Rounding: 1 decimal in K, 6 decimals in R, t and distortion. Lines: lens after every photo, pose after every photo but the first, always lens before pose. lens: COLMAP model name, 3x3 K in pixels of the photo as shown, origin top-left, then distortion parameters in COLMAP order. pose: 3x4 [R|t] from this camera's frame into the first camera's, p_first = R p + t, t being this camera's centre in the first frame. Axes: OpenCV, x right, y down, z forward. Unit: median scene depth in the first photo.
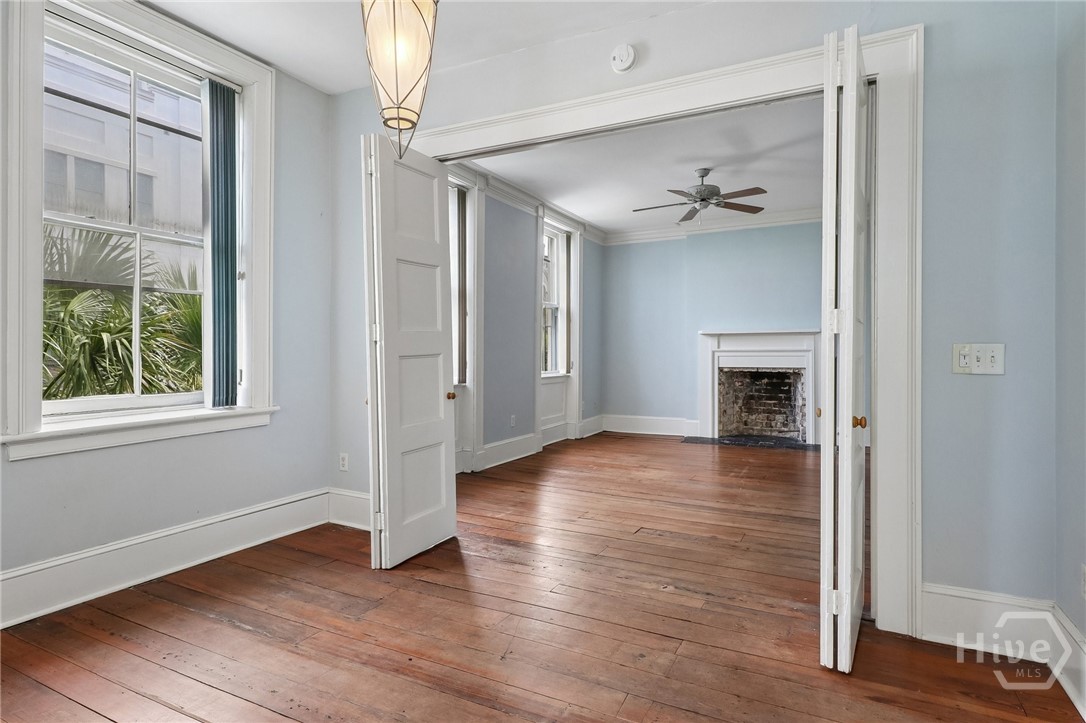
lens RADIAL K [[587.3, 0, 549.3], [0, 587.3, 354.4], [0, 0, 1]] dist [0.024800, -0.013337]
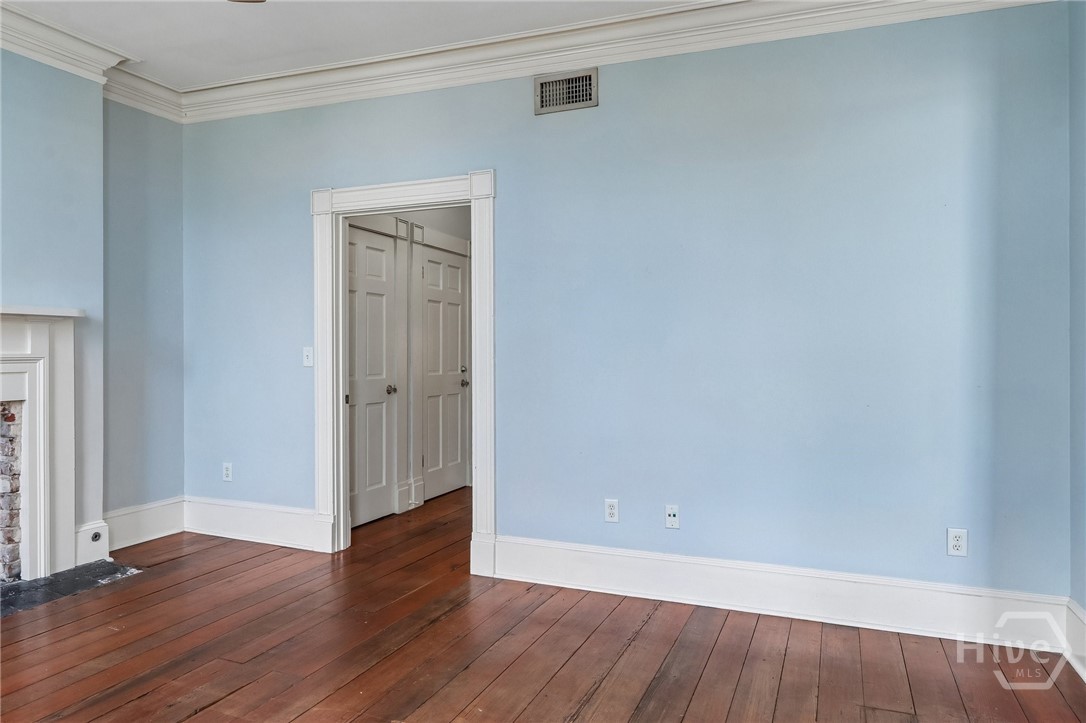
lens RADIAL K [[713.2, 0, 549.3], [0, 713.2, 355.7], [0, 0, 1]] dist [0.003547, 0.001721]
pose [[-0.082467, -0.000235, 0.996594, -0.108462], [0.008791, 0.999961, 0.000963, -0.006366], [-0.996555, 0.008841, -0.082462, 0.708800]]
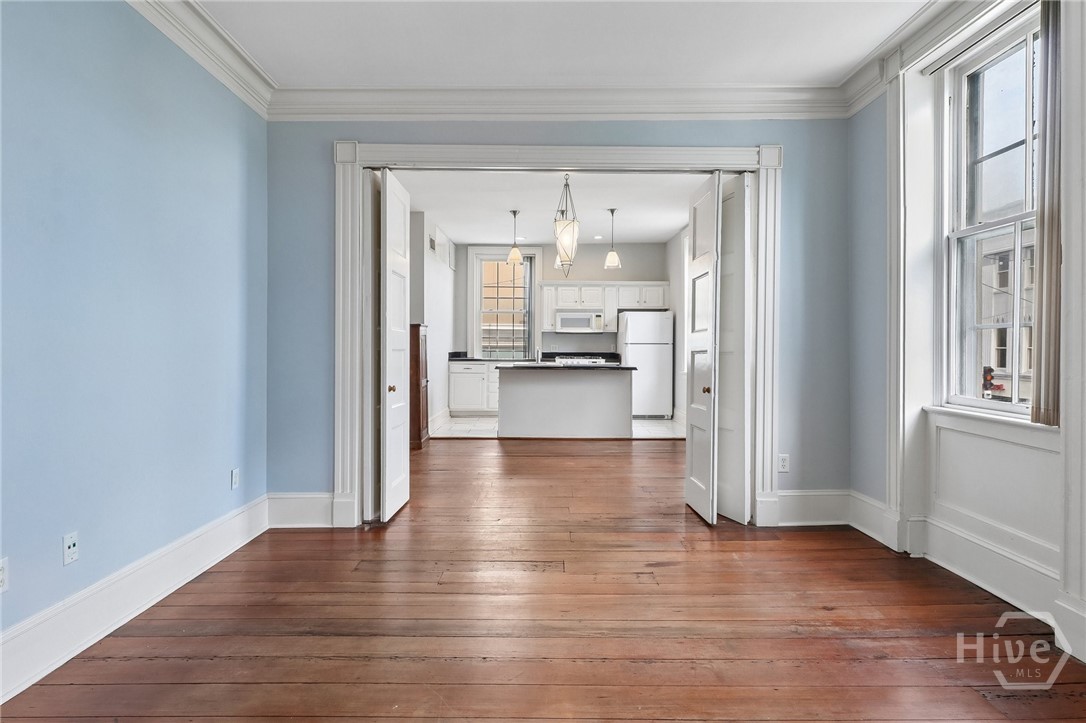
lens RADIAL K [[596.0, 0, 547.5], [0, 596.0, 354.7], [0, 0, 1]] dist [0.025143, -0.016825]
pose [[-0.891343, 0.002284, -0.453325, 0.319891], [-0.008411, 0.999732, 0.021574, -0.007667], [0.453252, 0.023042, -0.891084, 1.007670]]
